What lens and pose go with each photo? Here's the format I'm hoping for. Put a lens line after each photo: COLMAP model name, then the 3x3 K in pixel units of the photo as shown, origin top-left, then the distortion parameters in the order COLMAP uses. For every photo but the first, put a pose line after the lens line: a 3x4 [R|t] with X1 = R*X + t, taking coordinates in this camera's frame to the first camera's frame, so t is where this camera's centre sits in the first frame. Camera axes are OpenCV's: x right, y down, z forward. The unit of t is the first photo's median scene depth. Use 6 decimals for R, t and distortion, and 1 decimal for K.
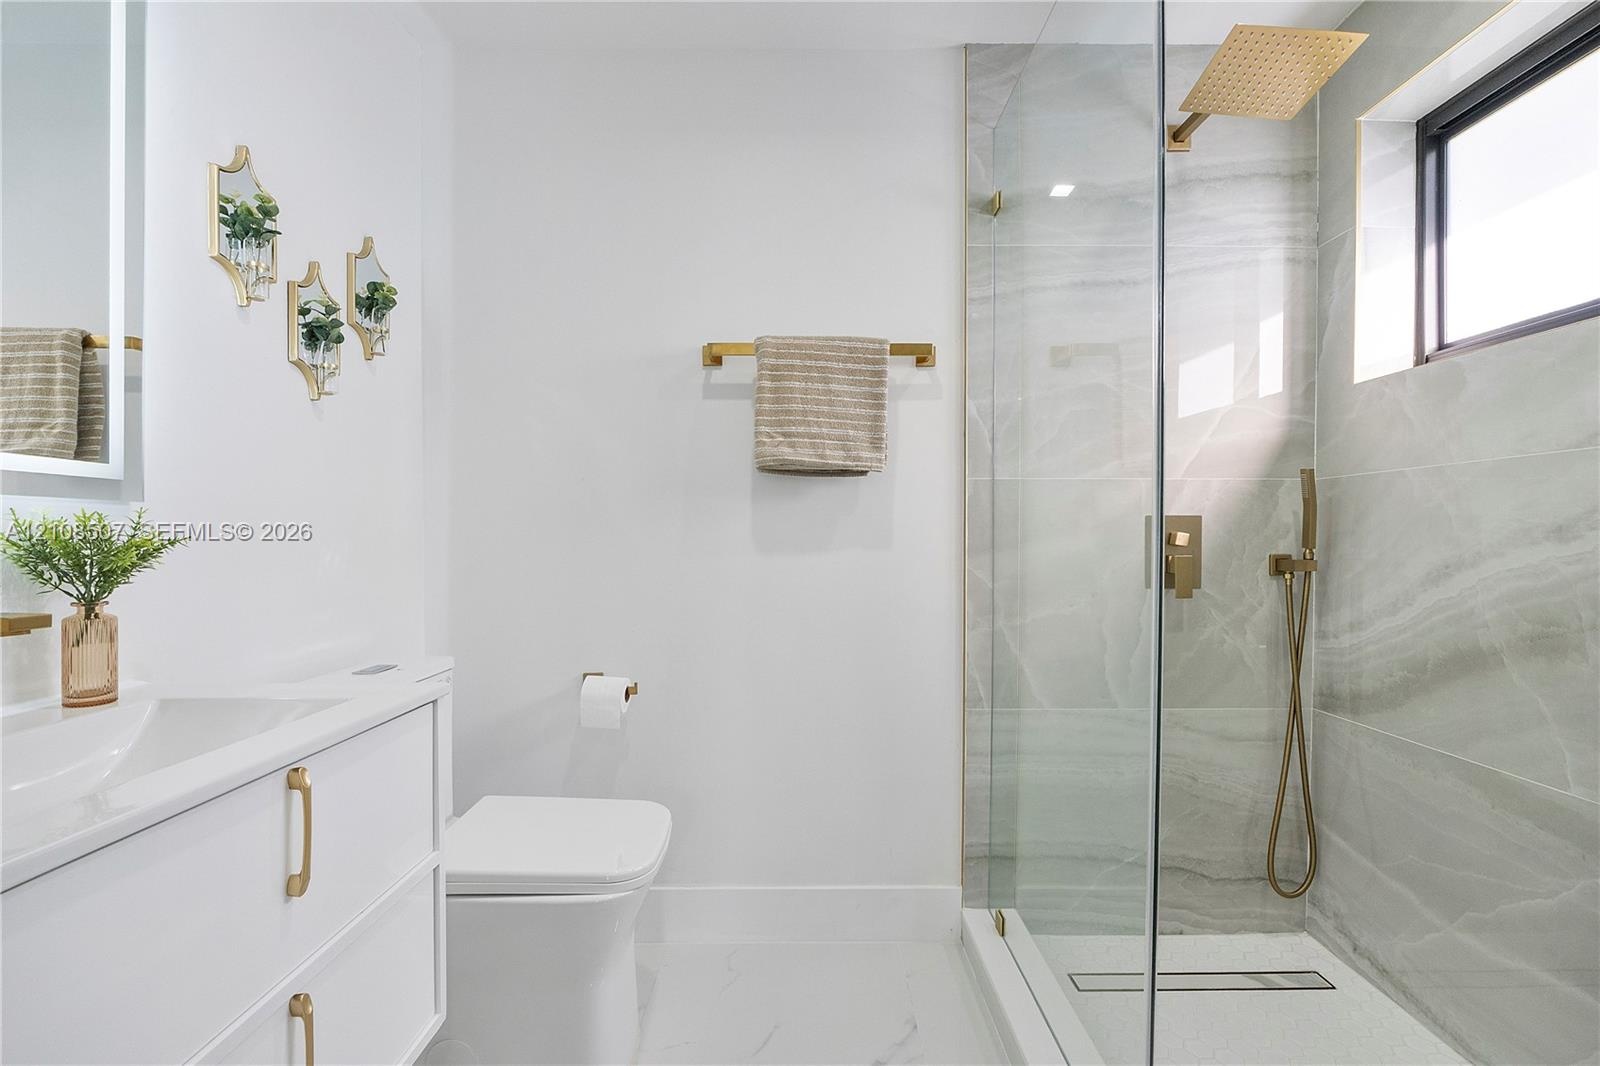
lens RADIAL K [[685.2, 0, 798.2], [0, 685.2, 542.7], [0, 0, 1]] dist [-0.006228, -0.000267]
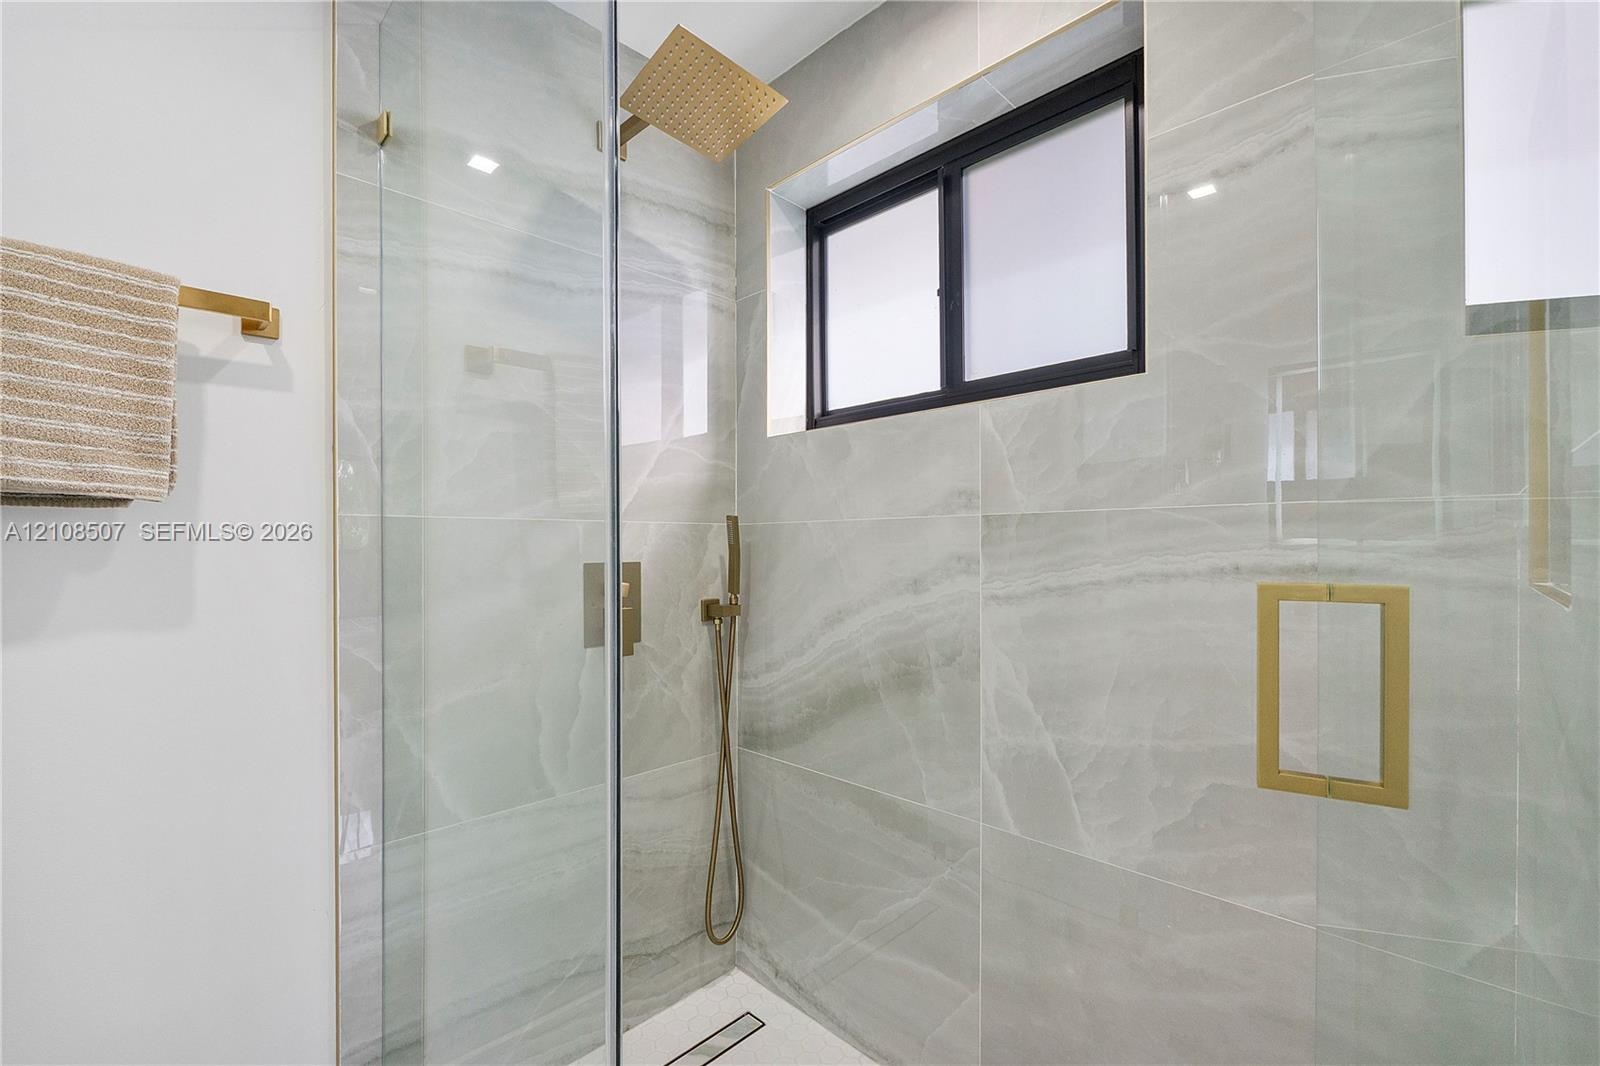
lens RADIAL K [[685.2, 0, 806.1], [0, 685.2, 544.5], [0, 0, 1]] dist [-0.006228, -0.000267]
pose [[0.695707, -0.005655, 0.718303, 0.087001], [0.014121, 0.999883, -0.005805, -0.056009], [-0.718187, 0.014182, 0.695706, 0.205407]]
